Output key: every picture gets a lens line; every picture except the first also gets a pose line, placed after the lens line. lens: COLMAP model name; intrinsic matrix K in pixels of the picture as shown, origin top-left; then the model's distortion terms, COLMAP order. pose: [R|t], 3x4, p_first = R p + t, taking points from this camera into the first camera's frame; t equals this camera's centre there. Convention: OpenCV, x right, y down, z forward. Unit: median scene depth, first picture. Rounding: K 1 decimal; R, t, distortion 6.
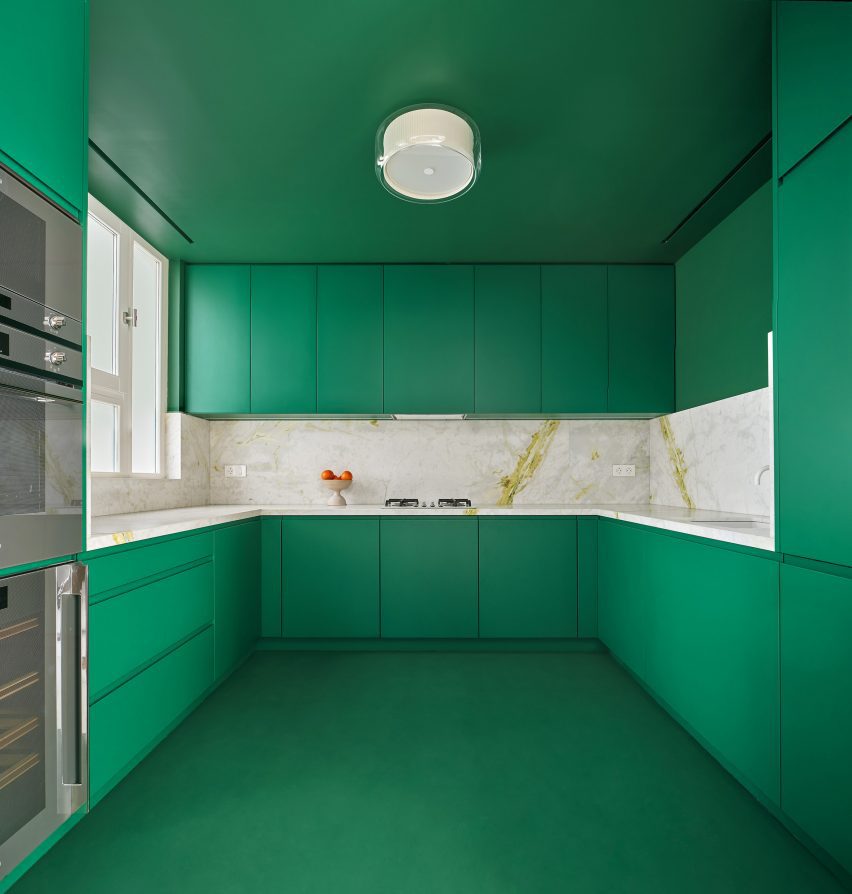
lens RADIAL K [[499.1, 0, 421.2], [0, 499.1, 477.8], [0, 0, 1]] dist [0.002778, -0.000338]
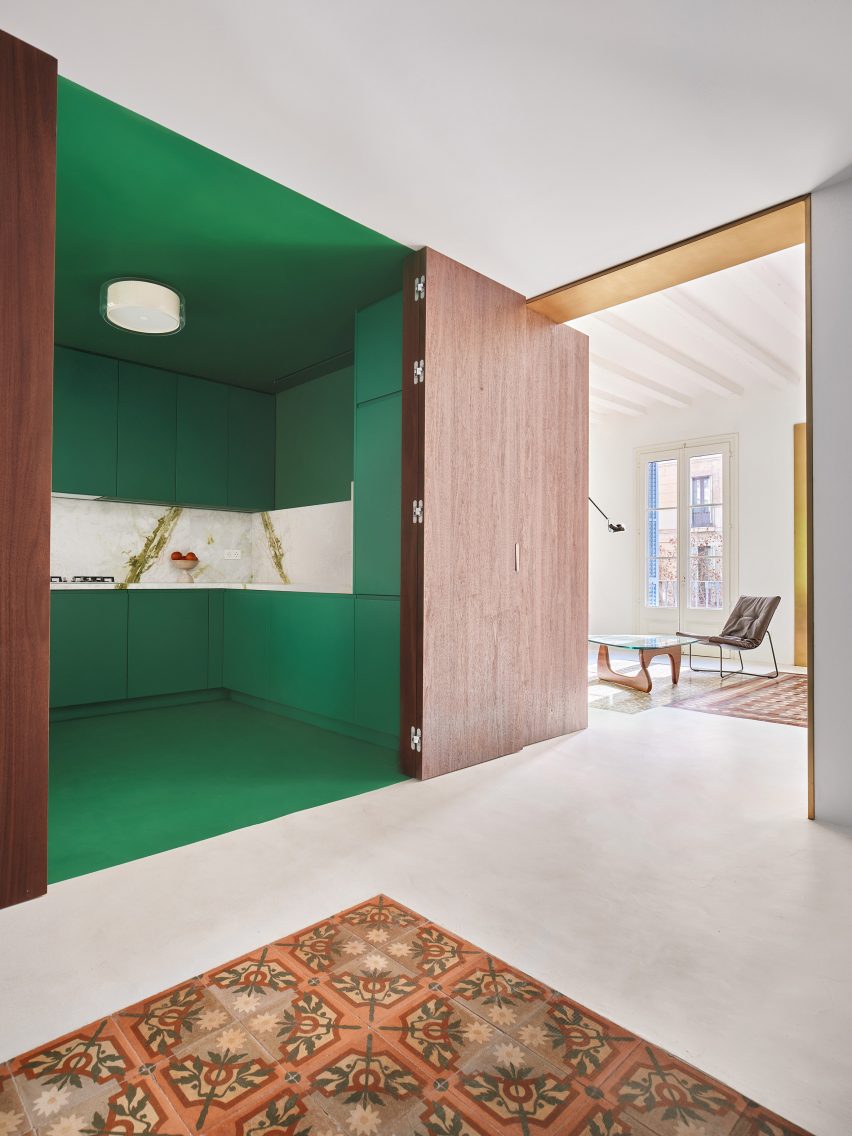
lens RADIAL K [[628.4, 0, 425.0], [0, 628.4, 570.2], [0, 0, 1]] dist [0.002227, 0.000117]
pose [[0.691075, 0.009661, 0.722719, -0.375790], [-0.009148, 0.999947, -0.004619, 0.027629], [-0.722725, -0.003420, 0.691127, -0.387012]]
